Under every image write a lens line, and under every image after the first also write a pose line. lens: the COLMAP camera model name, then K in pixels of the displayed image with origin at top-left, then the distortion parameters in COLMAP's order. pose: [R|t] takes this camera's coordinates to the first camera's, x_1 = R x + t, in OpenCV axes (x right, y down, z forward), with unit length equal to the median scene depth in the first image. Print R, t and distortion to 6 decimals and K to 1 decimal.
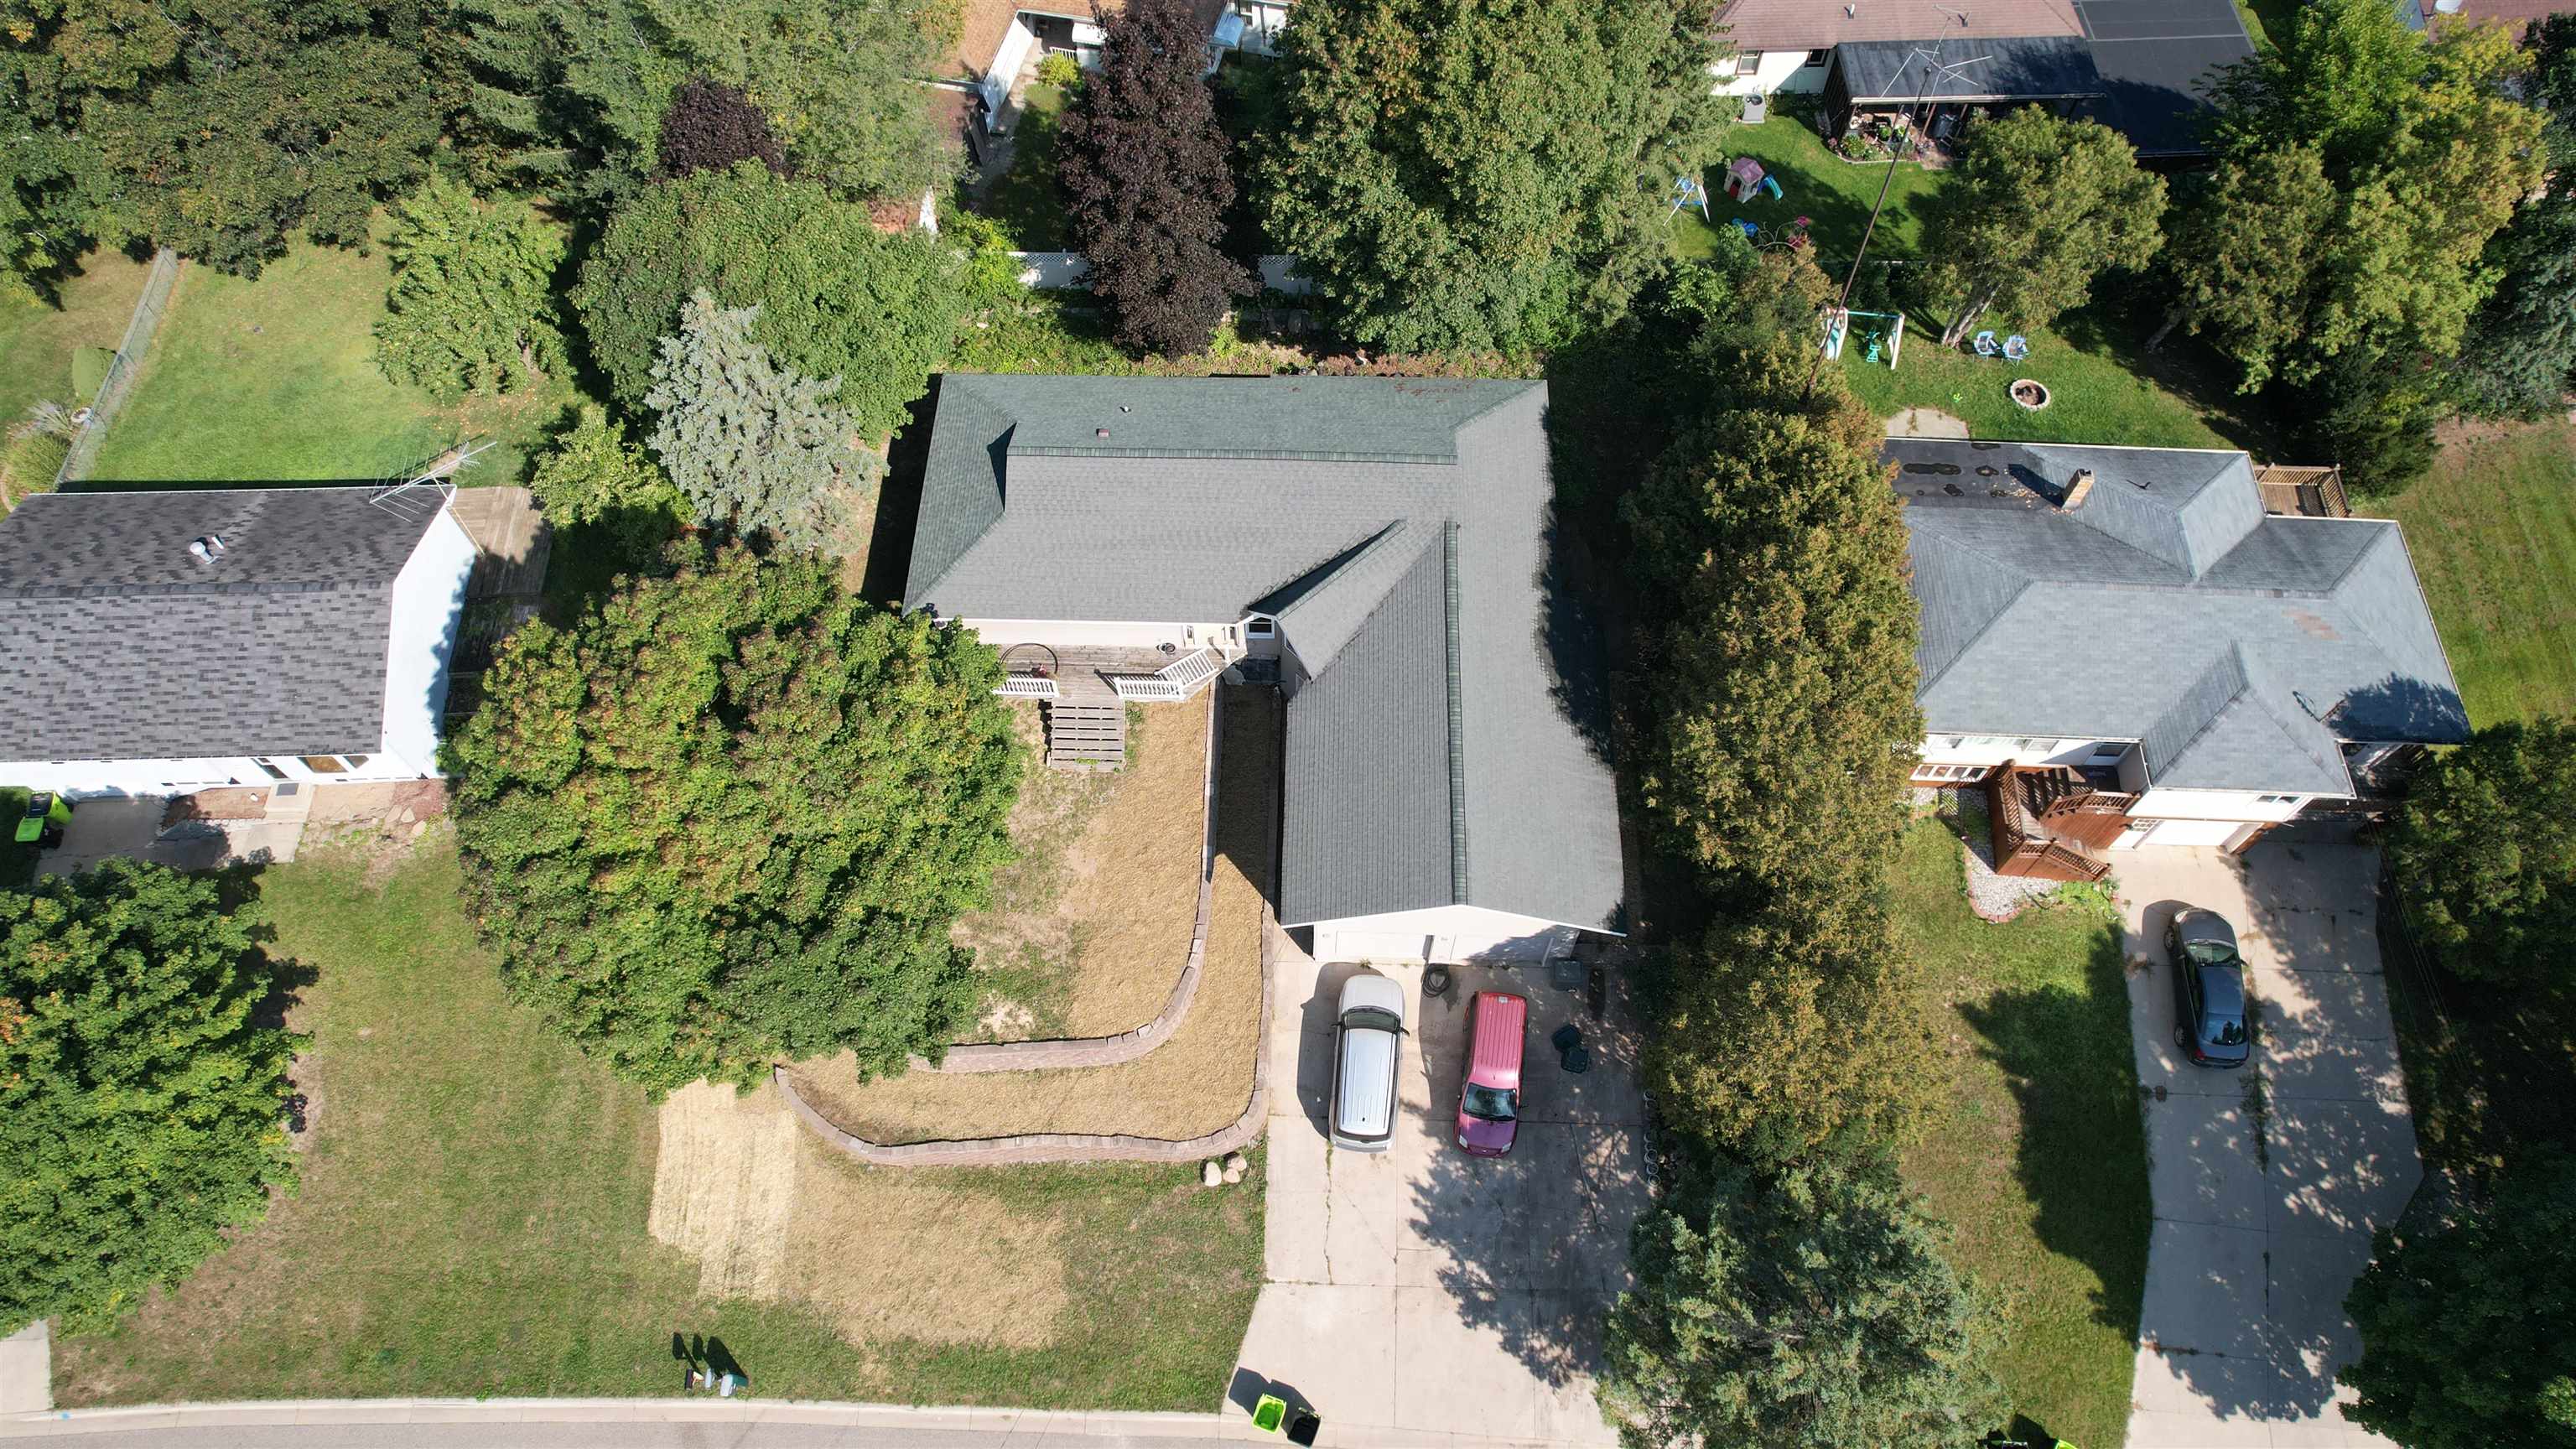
lens RADIAL K [[1645.4, 0, 1297.9], [0, 1645.4, 726.7], [0, 0, 1]] dist [-0.062065, 0.060133]
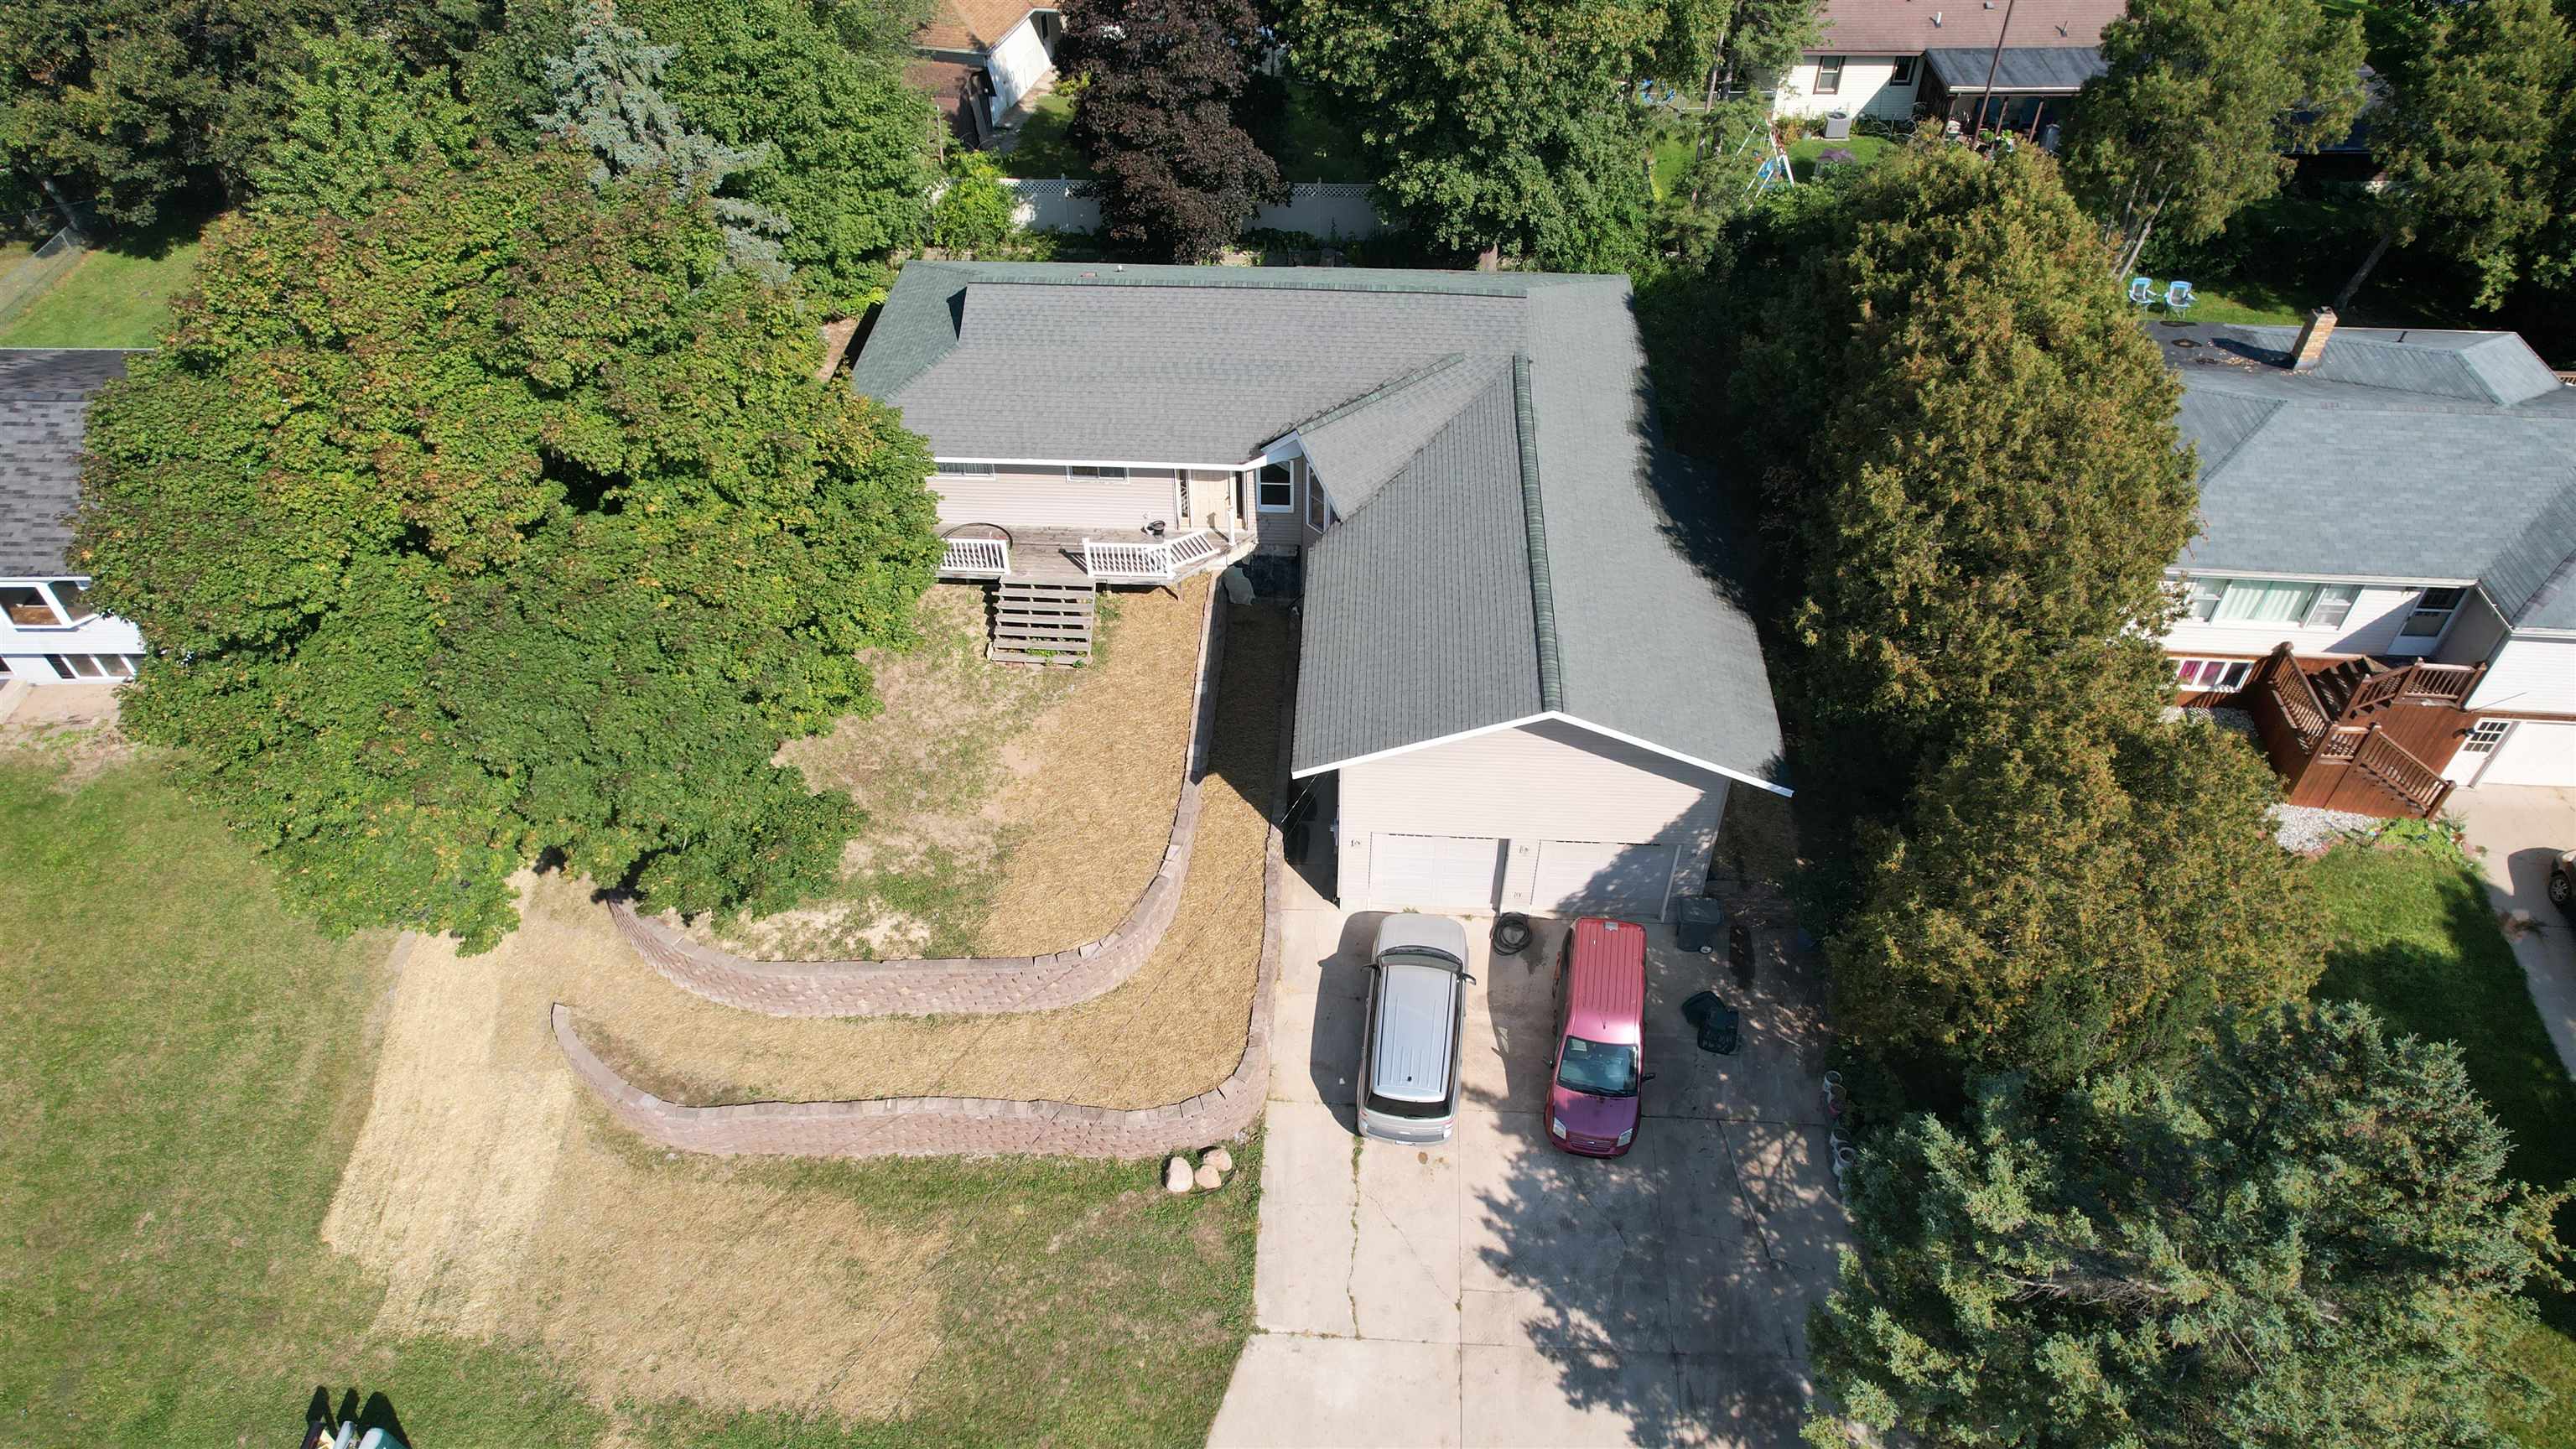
lens RADIAL K [[1645.4, 0, 1298.1], [0, 1645.4, 726.9], [0, 0, 1]] dist [-0.062065, 0.060133]
pose [[0.999643, 0.017396, -0.020302, 0.005723], [-0.022604, 0.955450, -0.294287, 0.288356], [0.014278, 0.294640, 0.955502, 0.309696]]
